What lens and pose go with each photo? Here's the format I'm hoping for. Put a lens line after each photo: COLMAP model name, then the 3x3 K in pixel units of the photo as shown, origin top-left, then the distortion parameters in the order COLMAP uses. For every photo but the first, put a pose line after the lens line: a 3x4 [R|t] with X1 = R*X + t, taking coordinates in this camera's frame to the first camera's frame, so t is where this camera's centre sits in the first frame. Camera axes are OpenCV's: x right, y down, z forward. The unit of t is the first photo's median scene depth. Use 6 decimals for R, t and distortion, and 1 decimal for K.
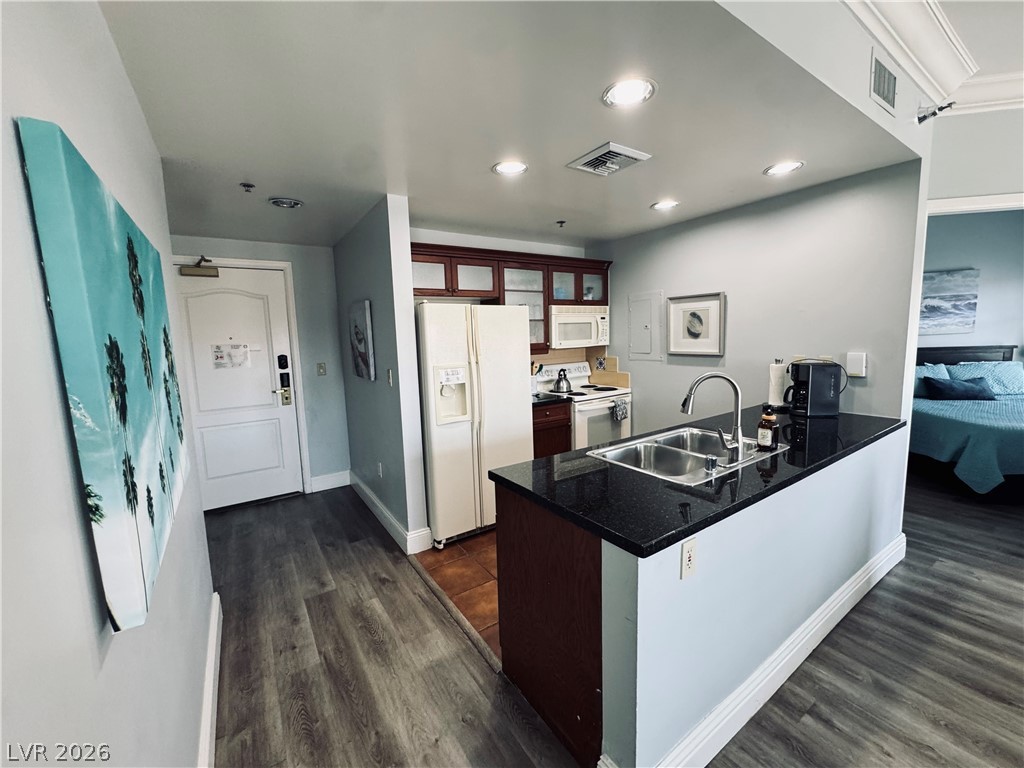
lens RADIAL K [[413.0, 0, 512.5], [0, 413.0, 384.6], [0, 0, 1]] dist [0.001690, -0.000059]
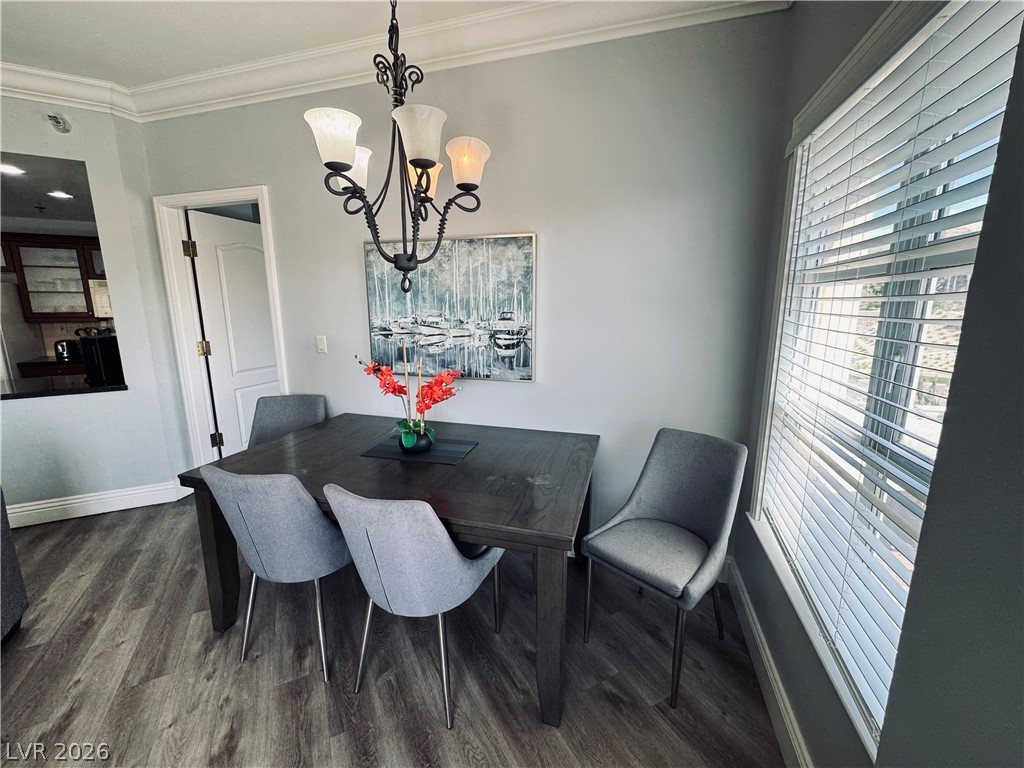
lens RADIAL K [[413.0, 0, 511.2], [0, 413.0, 381.5], [0, 0, 1]] dist [0.001690, -0.000059]
pose [[0.993787, 0.046873, -0.100944, 1.463514], [-0.040094, 0.996868, 0.068165, -0.034945], [0.103823, -0.063694, 0.992554, -0.047299]]
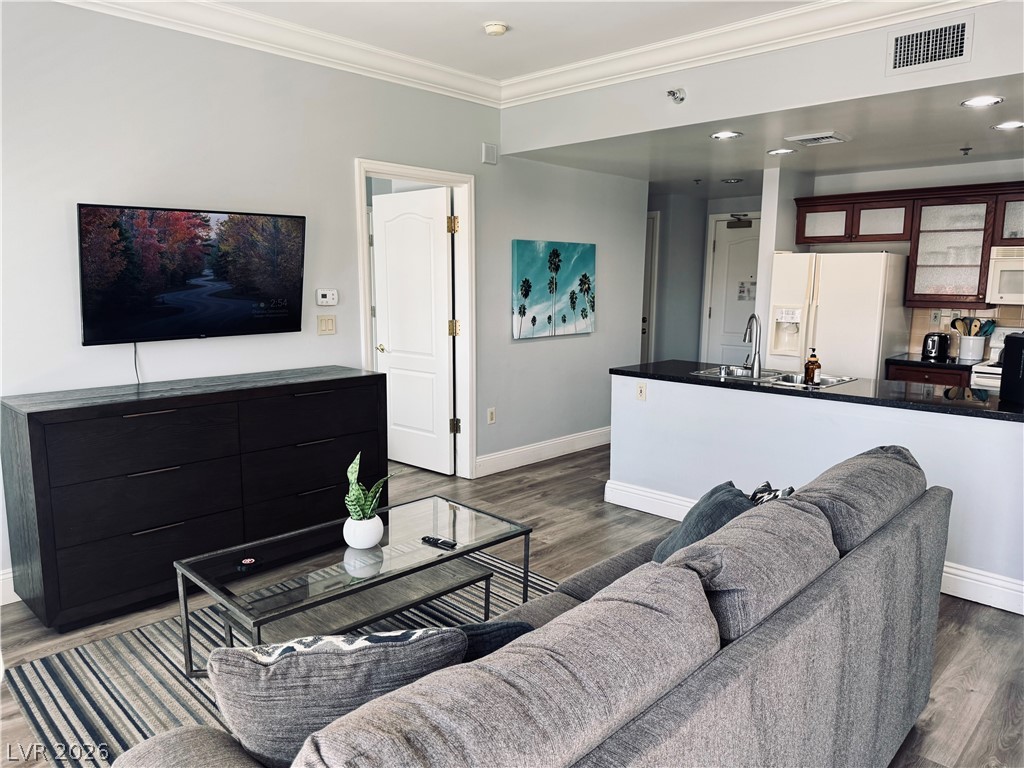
lens RADIAL K [[726.5, 0, 508.6], [0, 726.5, 386.0], [0, 0, 1]] dist [0.058703, -0.069205]
pose [[0.203846, 0.176870, -0.962893, 1.334007], [-0.134057, 0.979323, 0.151508, -0.025500], [0.969781, 0.098198, 0.223342, -0.161991]]
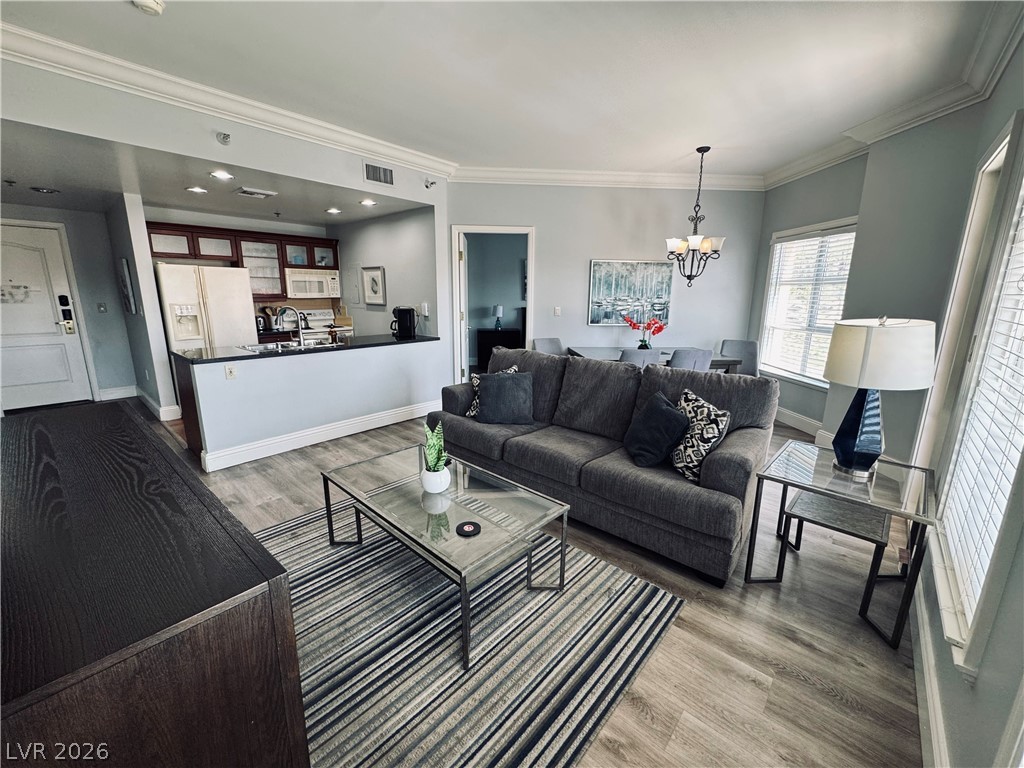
lens RADIAL K [[413.0, 0, 511.7], [0, 413.0, 384.1], [0, 0, 1]] dist [0.001690, -0.000059]
pose [[0.967217, -0.016740, 0.253399, 0.519718], [-0.006981, 0.995695, 0.092424, 0.082892], [-0.253855, -0.091163, 0.962937, -0.700935]]
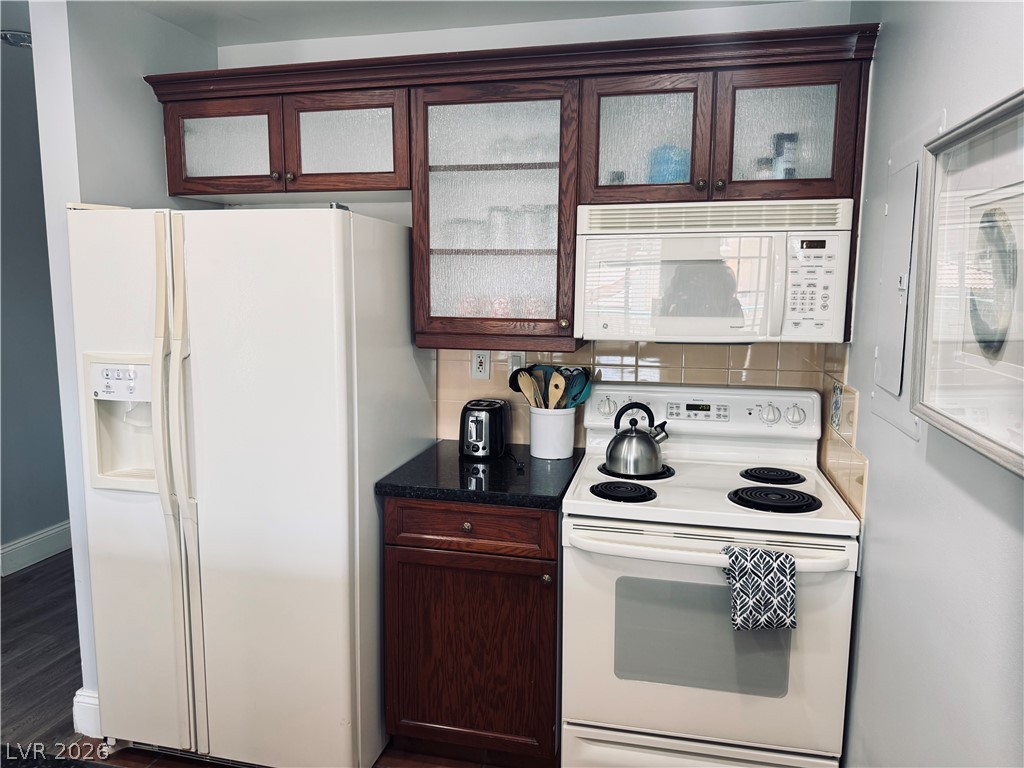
lens RADIAL K [[726.5, 0, 509.5], [0, 726.5, 385.2], [0, 0, 1]] dist [0.058703, -0.069205]
pose [[0.674799, 0.140362, -0.724531, 0.514480], [-0.117916, 0.989640, 0.081899, -0.096523], [0.728521, 0.030168, 0.684359, 0.598379]]
